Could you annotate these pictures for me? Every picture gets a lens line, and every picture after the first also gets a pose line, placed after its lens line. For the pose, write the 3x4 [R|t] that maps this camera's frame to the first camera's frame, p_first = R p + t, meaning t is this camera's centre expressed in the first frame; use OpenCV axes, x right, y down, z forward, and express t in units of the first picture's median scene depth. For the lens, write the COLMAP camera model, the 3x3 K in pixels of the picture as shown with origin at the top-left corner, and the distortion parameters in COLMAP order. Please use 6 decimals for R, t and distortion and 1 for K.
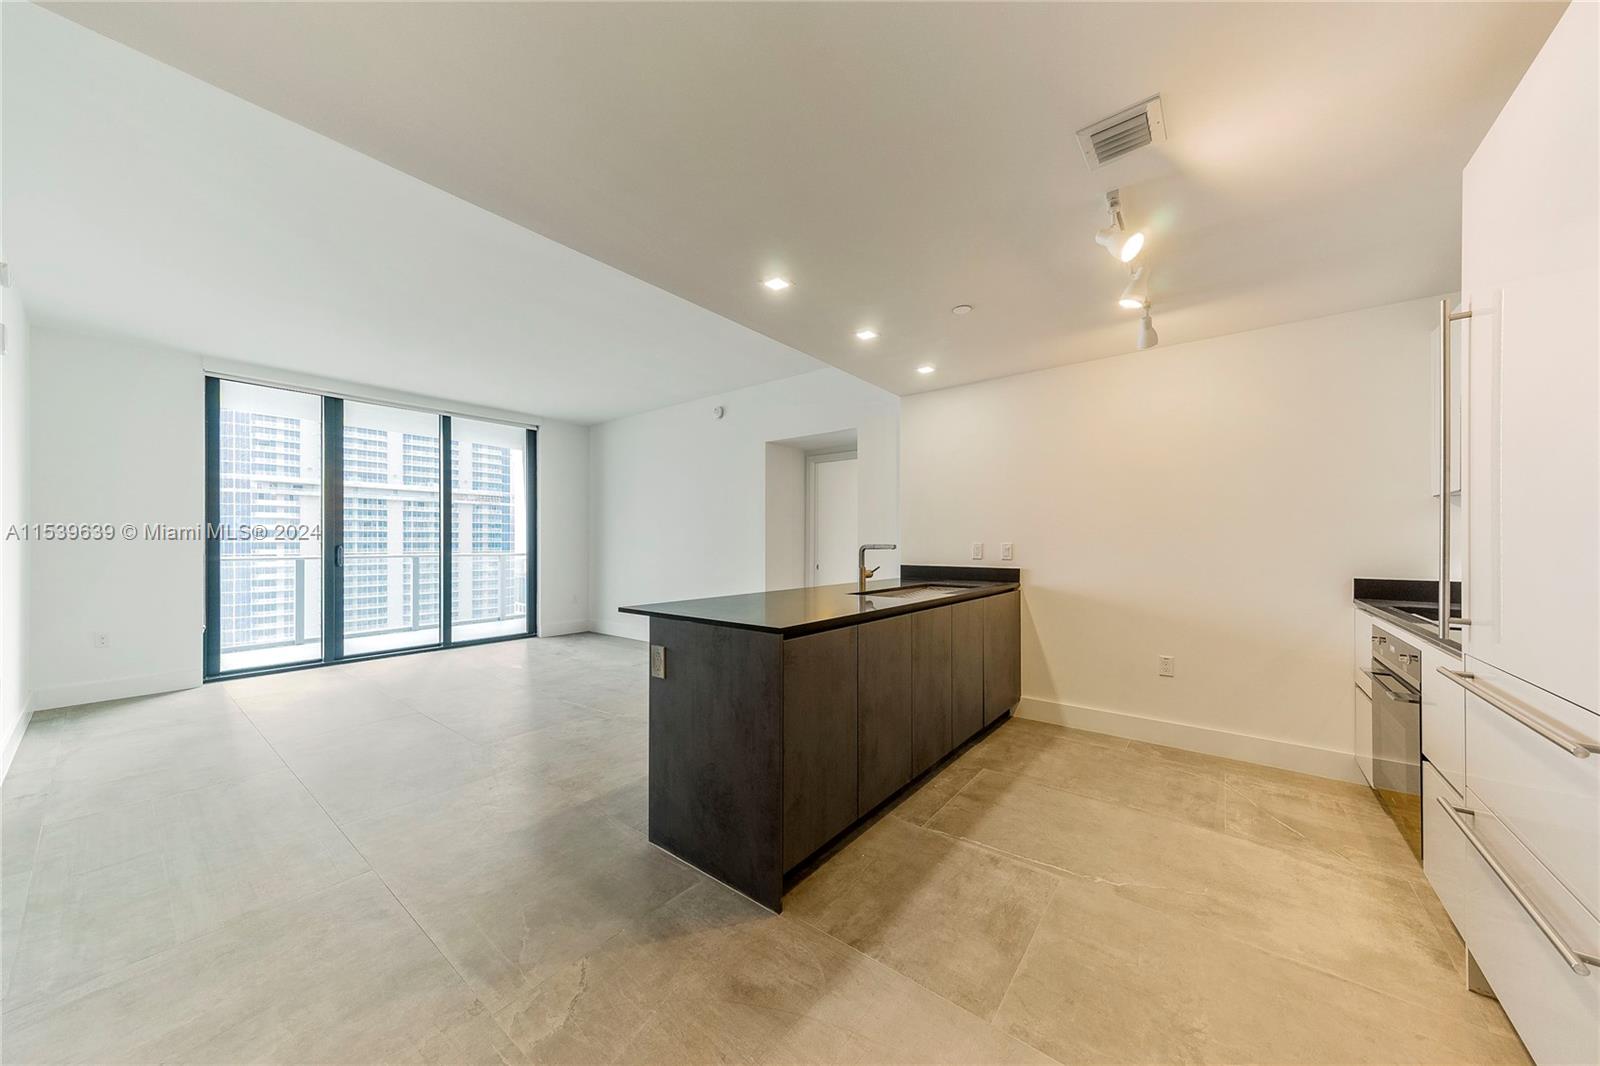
lens RADIAL K [[549.0, 0, 792.7], [0, 549.0, 539.4], [0, 0, 1]] dist [0.013237, 0.000197]
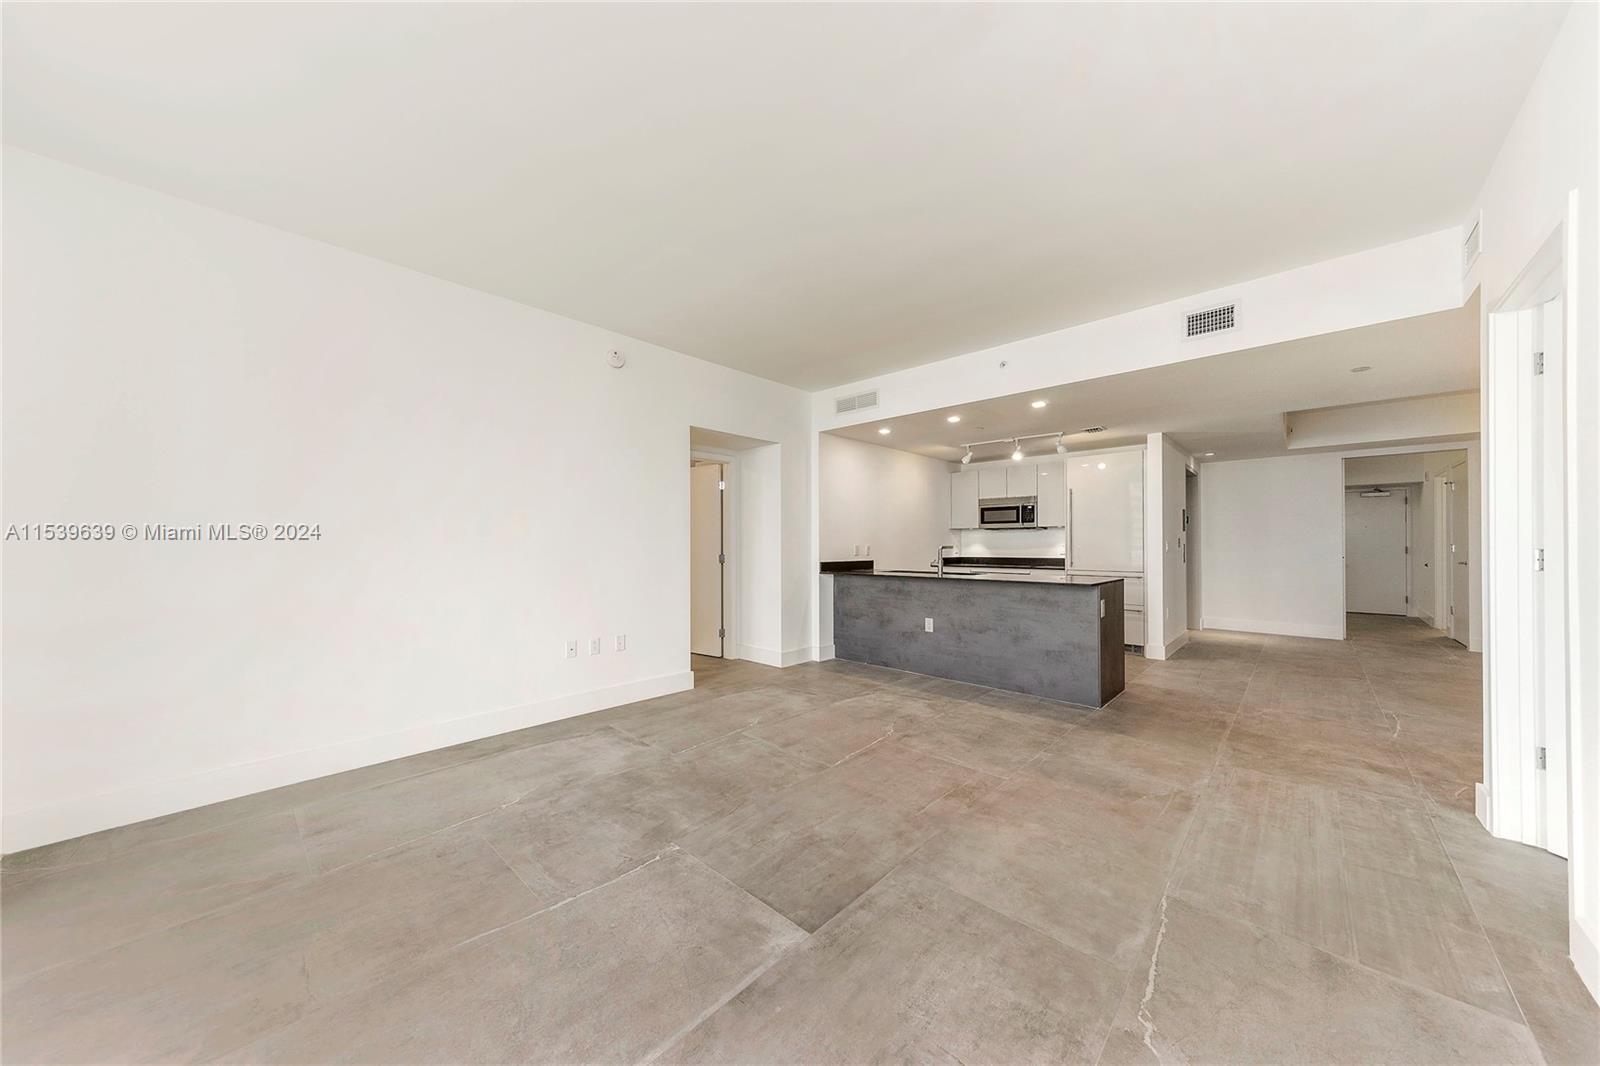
lens RADIAL K [[549.0, 0, 810.2], [0, 549.0, 533.9], [0, 0, 1]] dist [0.013237, 0.000197]
pose [[0.051709, 0.019956, 0.998463, -0.778745], [-0.003636, 0.999797, -0.019795, 0.004301], [-0.998656, -0.002607, 0.051771, 0.679361]]
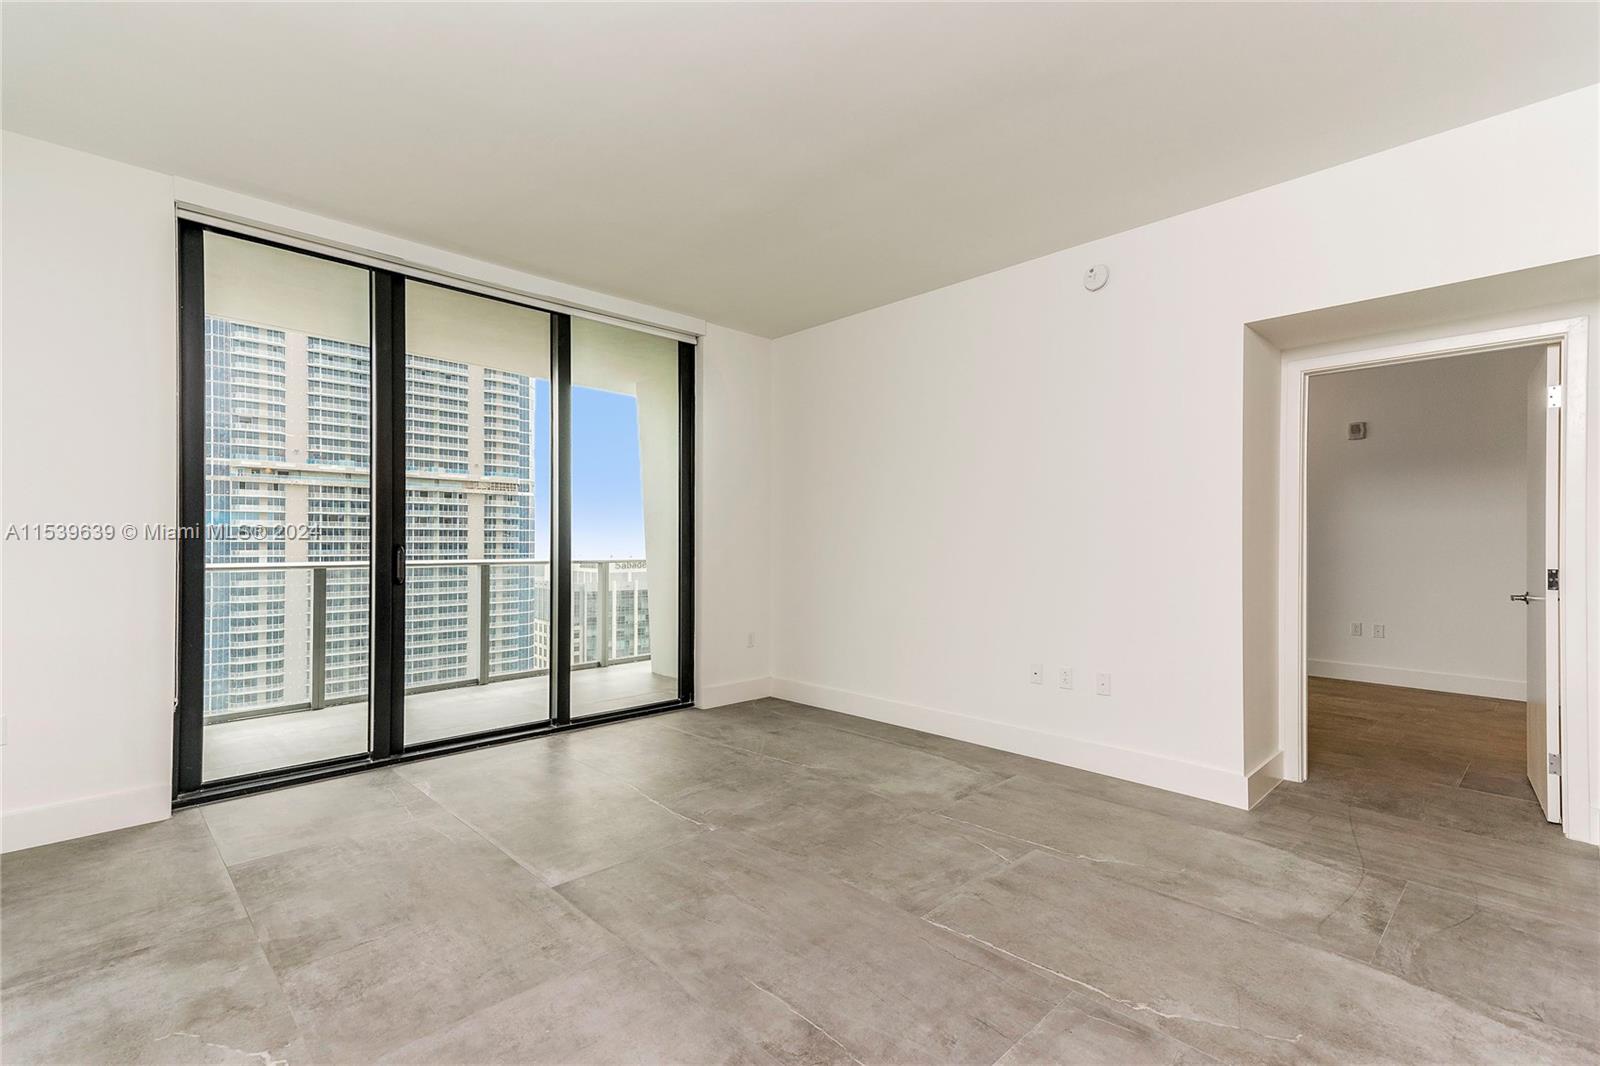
lens RADIAL K [[733.0, 0, 775.0], [0, 733.0, 537.4], [0, 0, 1]] dist [0.044098, -0.000546]
pose [[0.989706, 0.002115, -0.143102, -0.306764], [-0.002611, 0.999991, -0.003284, 0.004414], [0.143094, 0.003624, 0.989702, 0.291306]]
